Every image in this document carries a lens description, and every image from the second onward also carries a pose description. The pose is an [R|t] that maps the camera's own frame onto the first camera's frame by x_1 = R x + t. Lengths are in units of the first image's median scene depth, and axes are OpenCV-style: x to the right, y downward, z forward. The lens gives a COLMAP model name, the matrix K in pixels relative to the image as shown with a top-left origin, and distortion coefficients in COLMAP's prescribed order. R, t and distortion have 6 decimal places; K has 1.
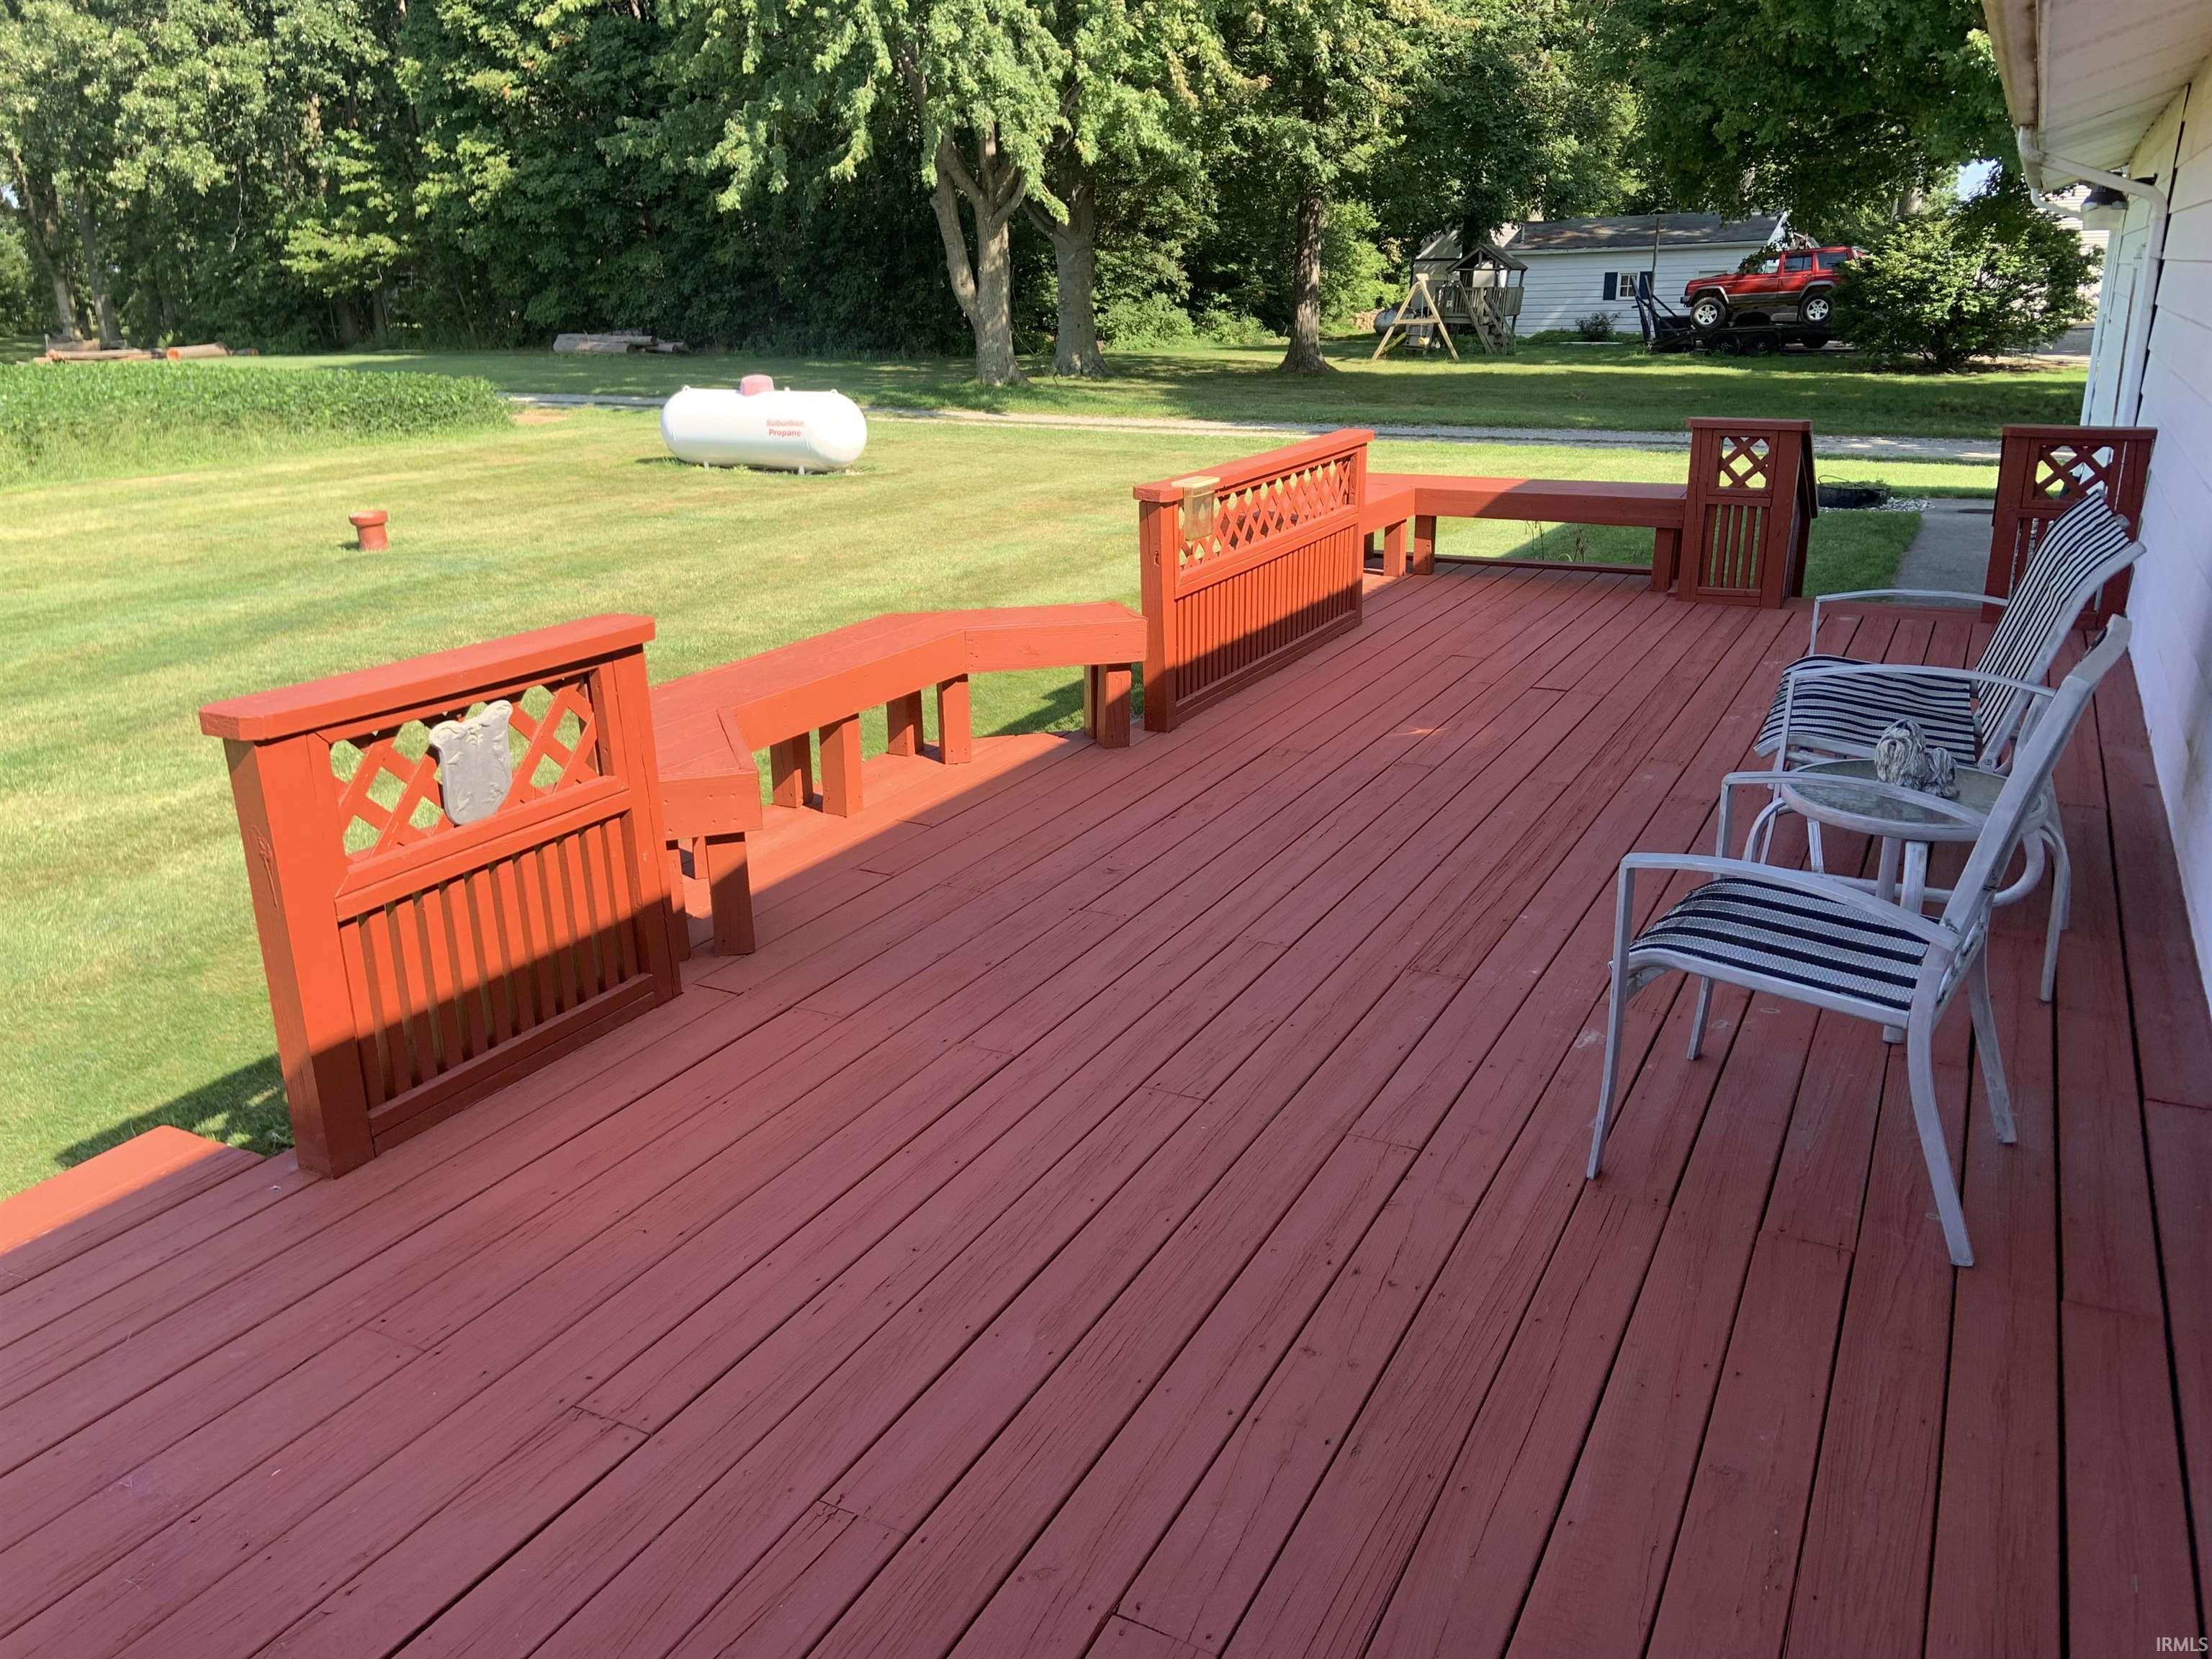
lens RADIAL K [[1683.3, 0, 1104.9], [0, 1683.3, 825.3], [0, 0, 1]] dist [0.107455, -0.108021]
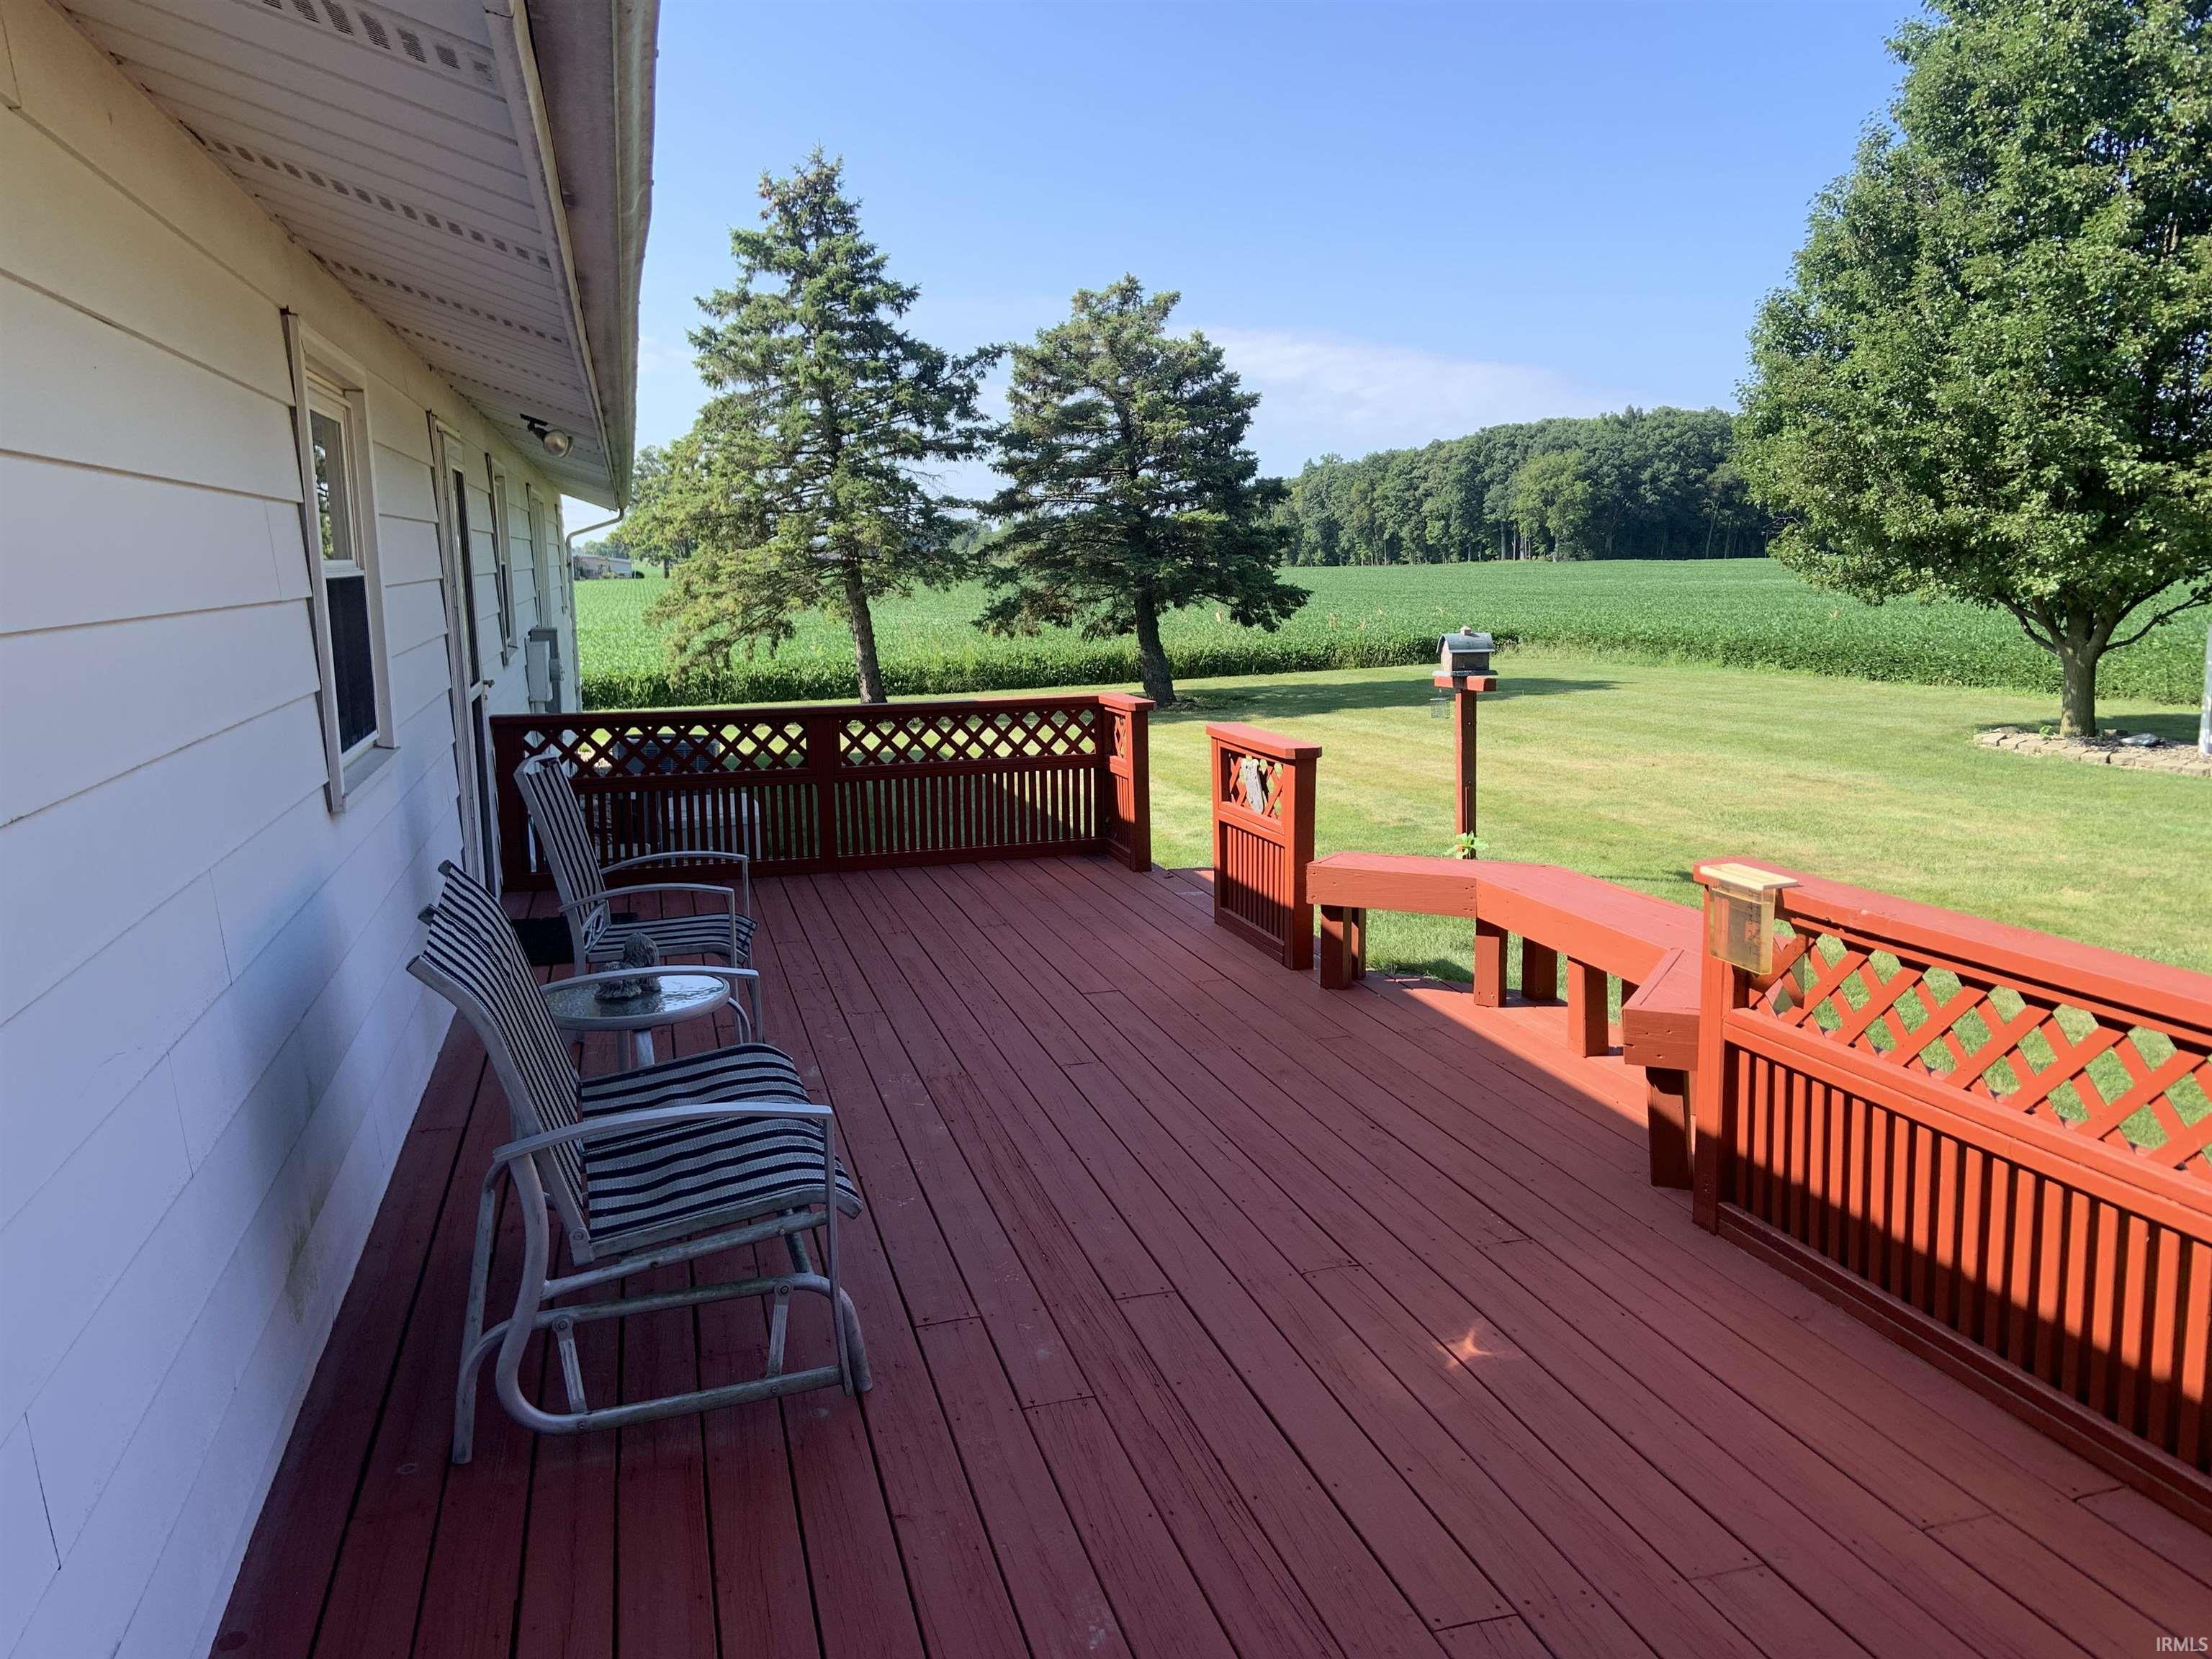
lens RADIAL K [[1683.3, 0, 1104.1], [0, 1683.3, 825.7], [0, 0, 1]] dist [0.107455, -0.108021]
pose [[-0.733281, 0.140530, -0.665245, 0.786443], [-0.176080, 0.905781, 0.385431, -0.514845], [0.656731, 0.399766, -0.639447, 1.510513]]
